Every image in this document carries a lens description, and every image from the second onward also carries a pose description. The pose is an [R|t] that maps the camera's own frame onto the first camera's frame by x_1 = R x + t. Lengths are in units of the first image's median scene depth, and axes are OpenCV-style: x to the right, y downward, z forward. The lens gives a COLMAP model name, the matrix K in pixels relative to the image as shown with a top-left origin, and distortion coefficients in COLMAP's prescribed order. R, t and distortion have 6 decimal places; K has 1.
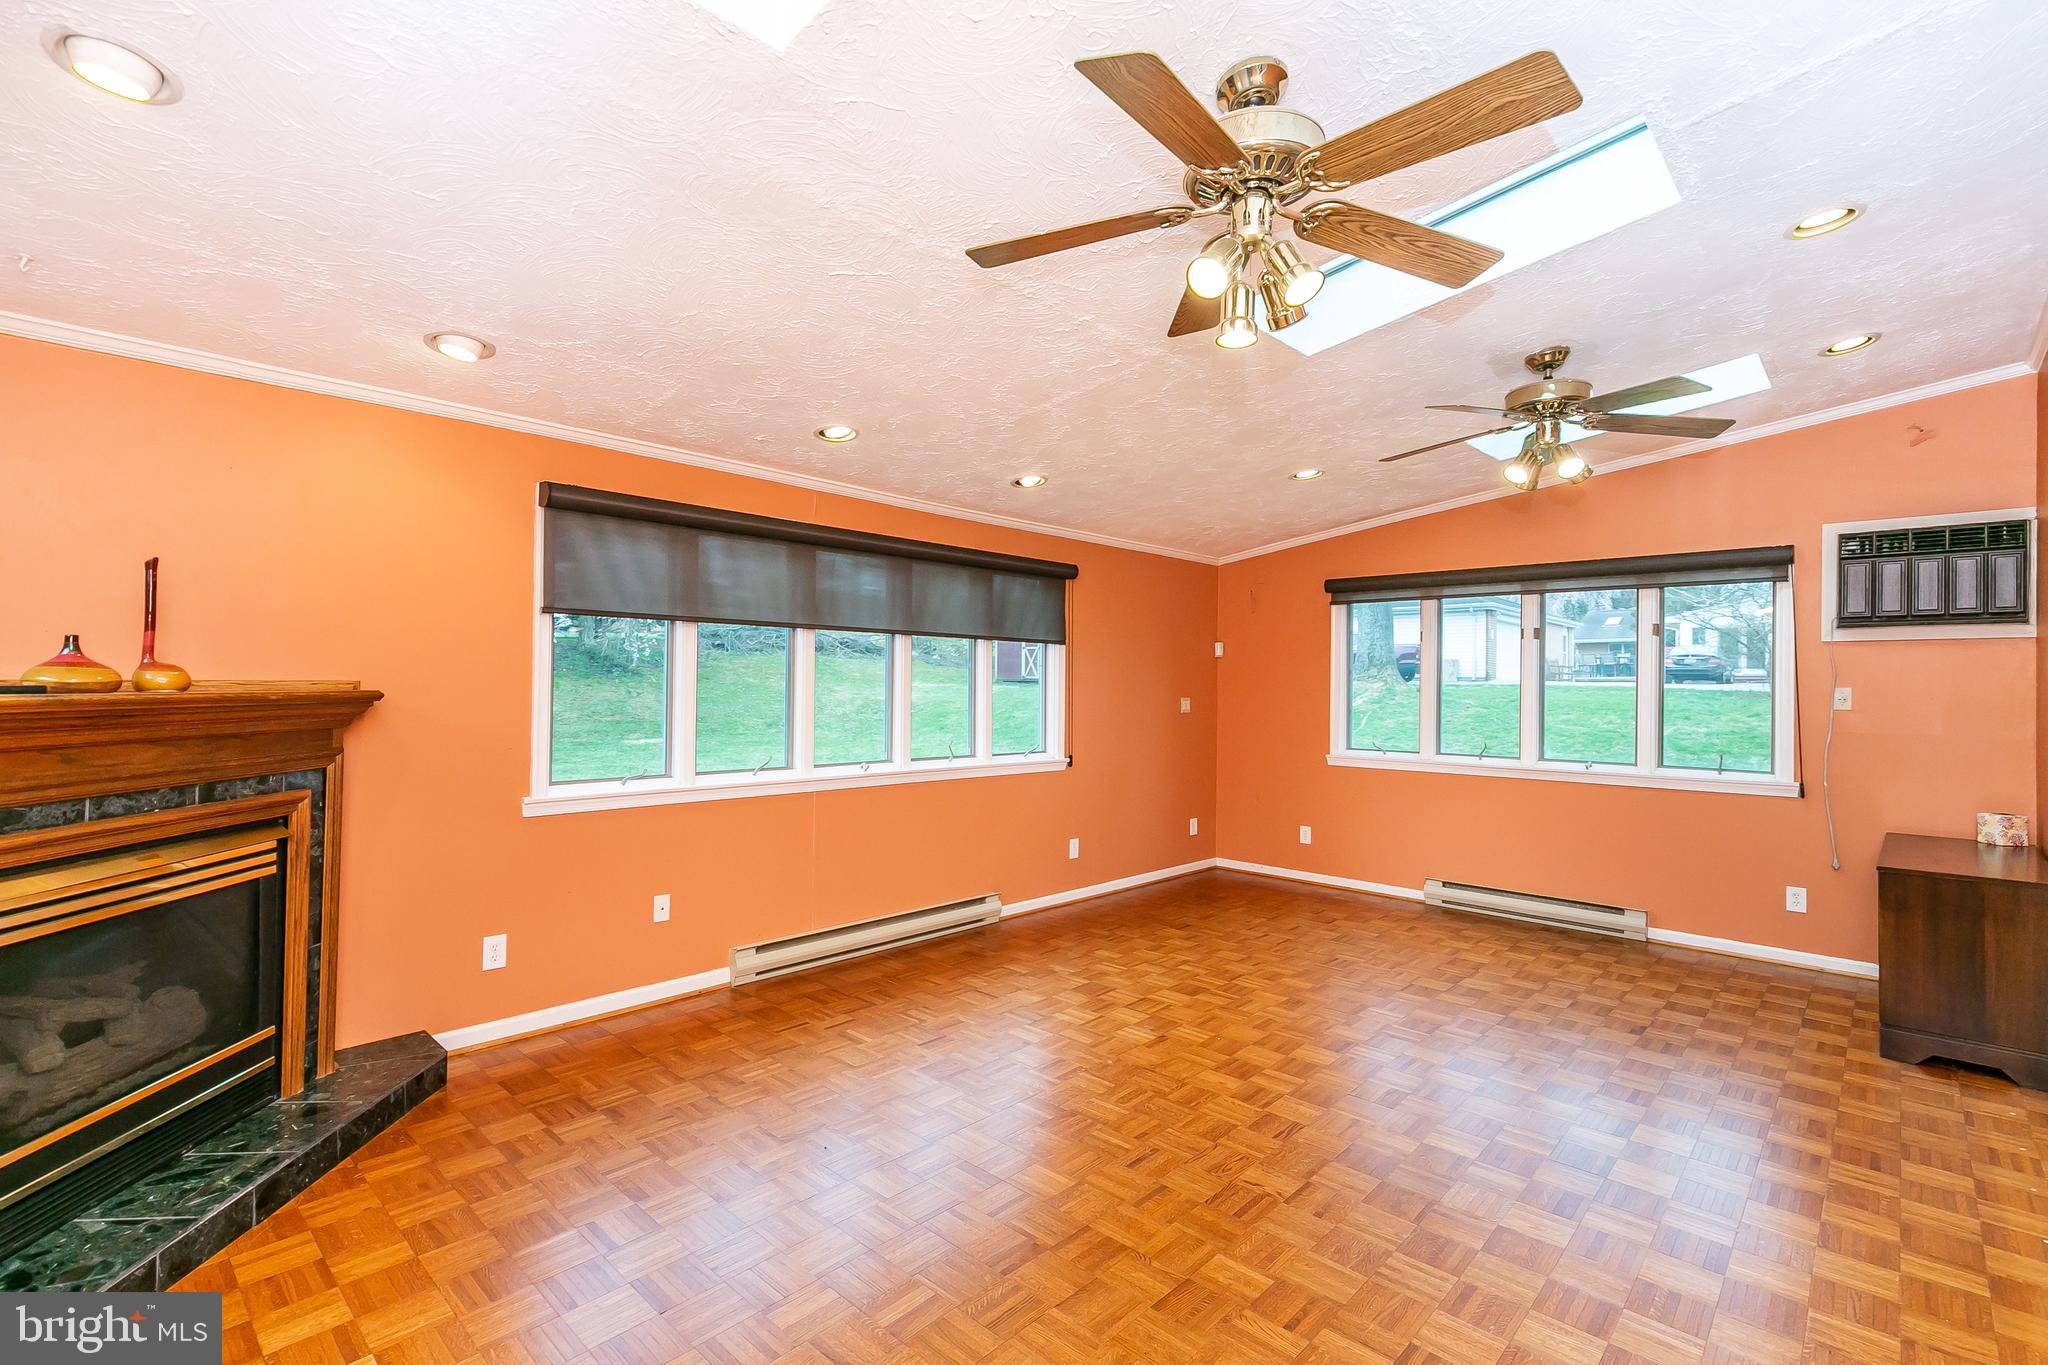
lens RADIAL K [[897.9, 0, 968.2], [0, 897.9, 671.0], [0, 0, 1]] dist [0.001093, 0.000083]
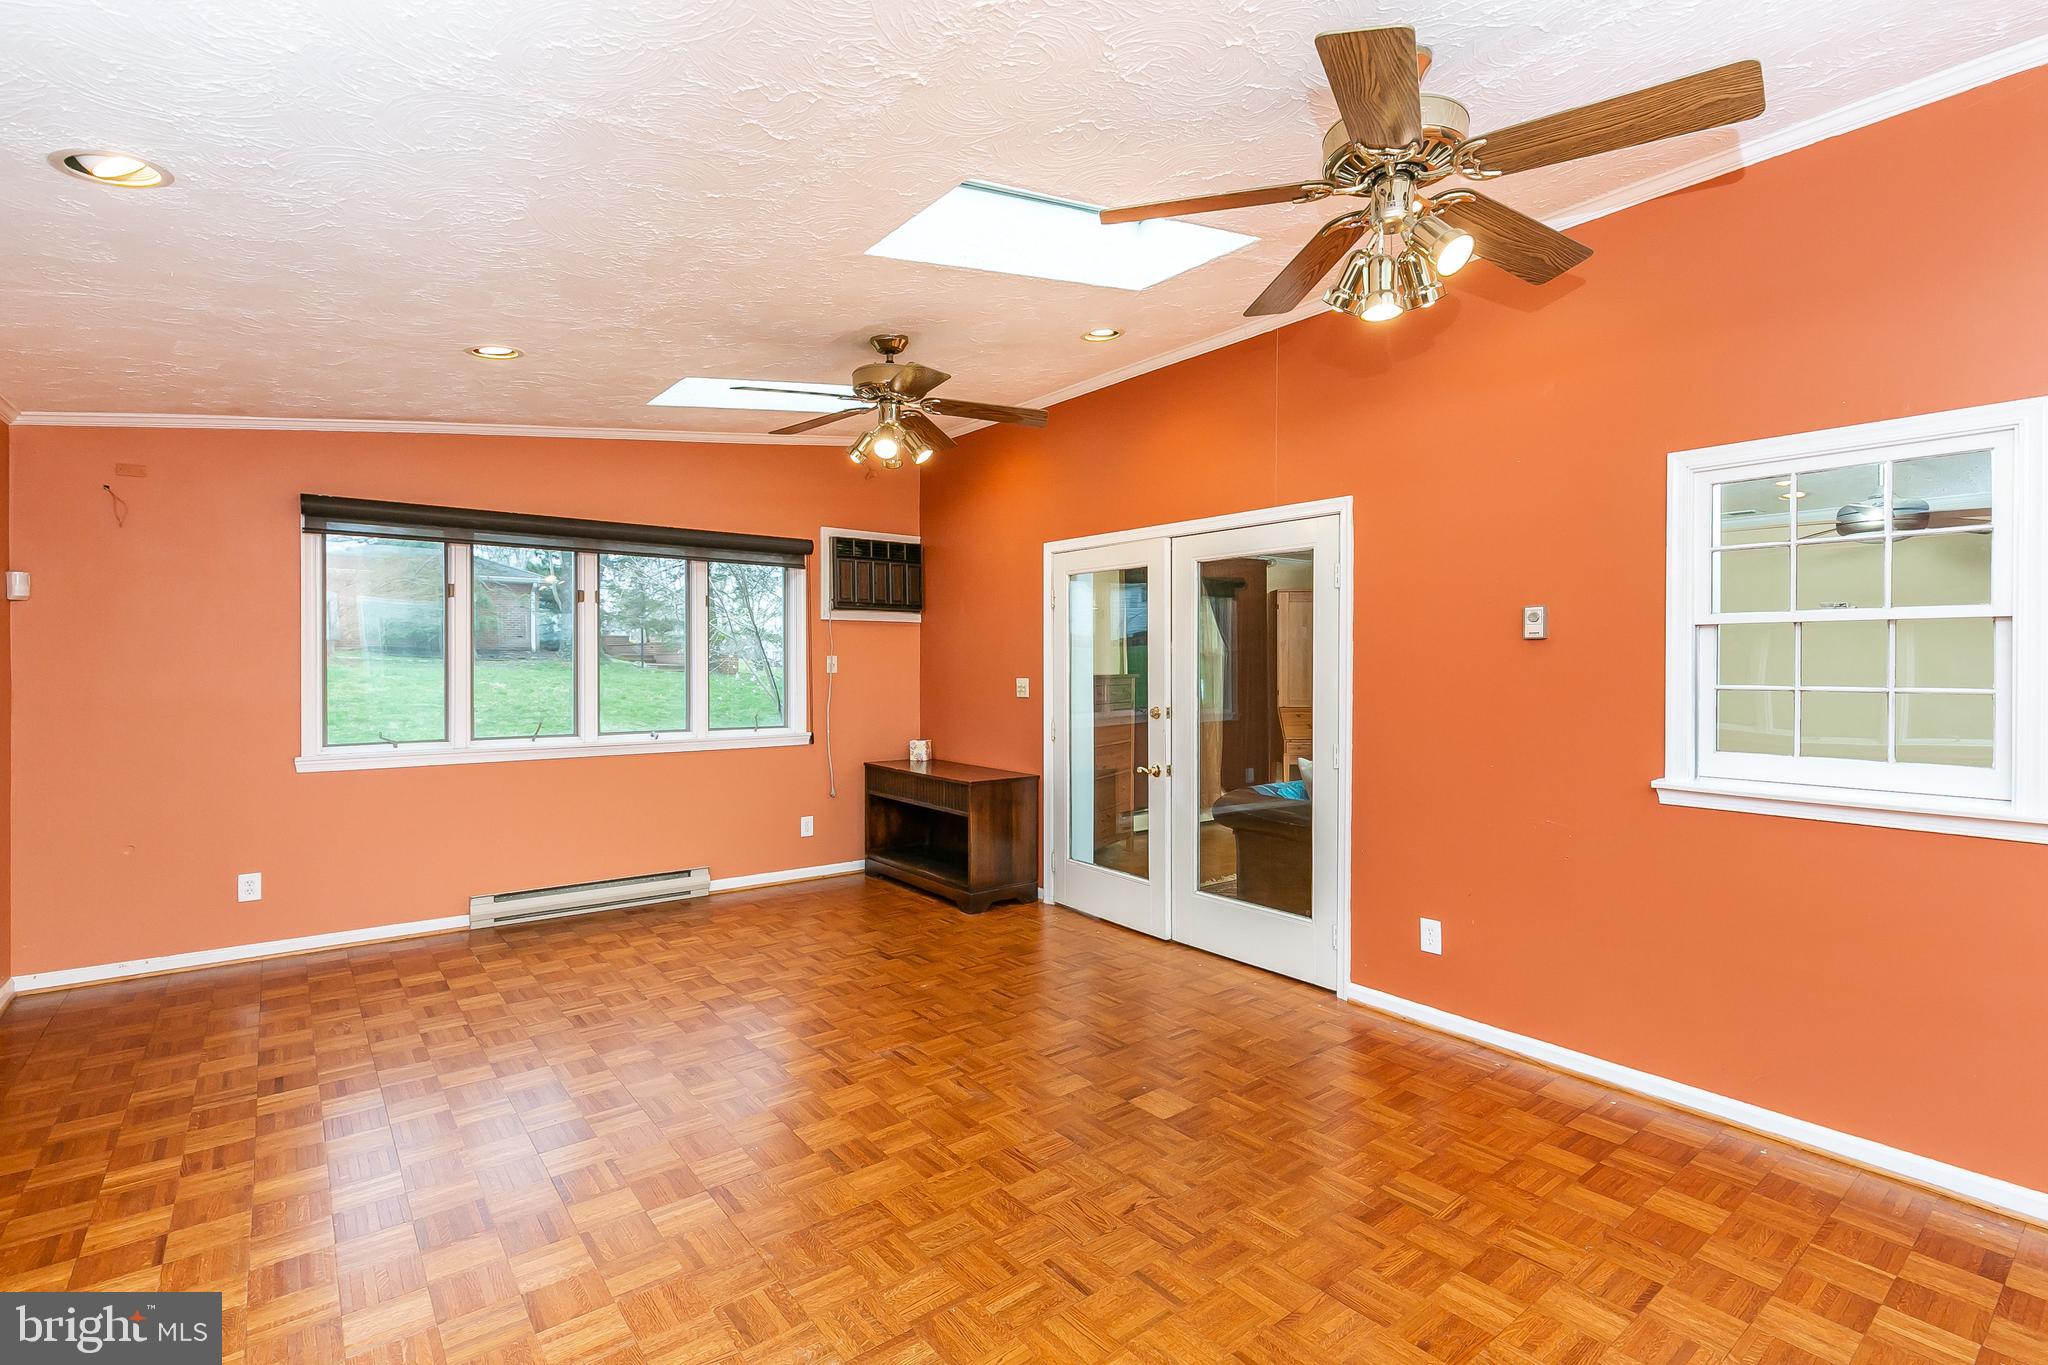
lens RADIAL K [[954.7, 0, 1023.8], [0, 954.7, 676.3], [0, 0, 1]] dist [0.001897, 0.000090]
pose [[0.103464, -0.024631, 0.994328, -0.380475], [-0.018719, 0.999468, 0.026706, 0.006045], [-0.994457, -0.021376, 0.102948, 0.608148]]
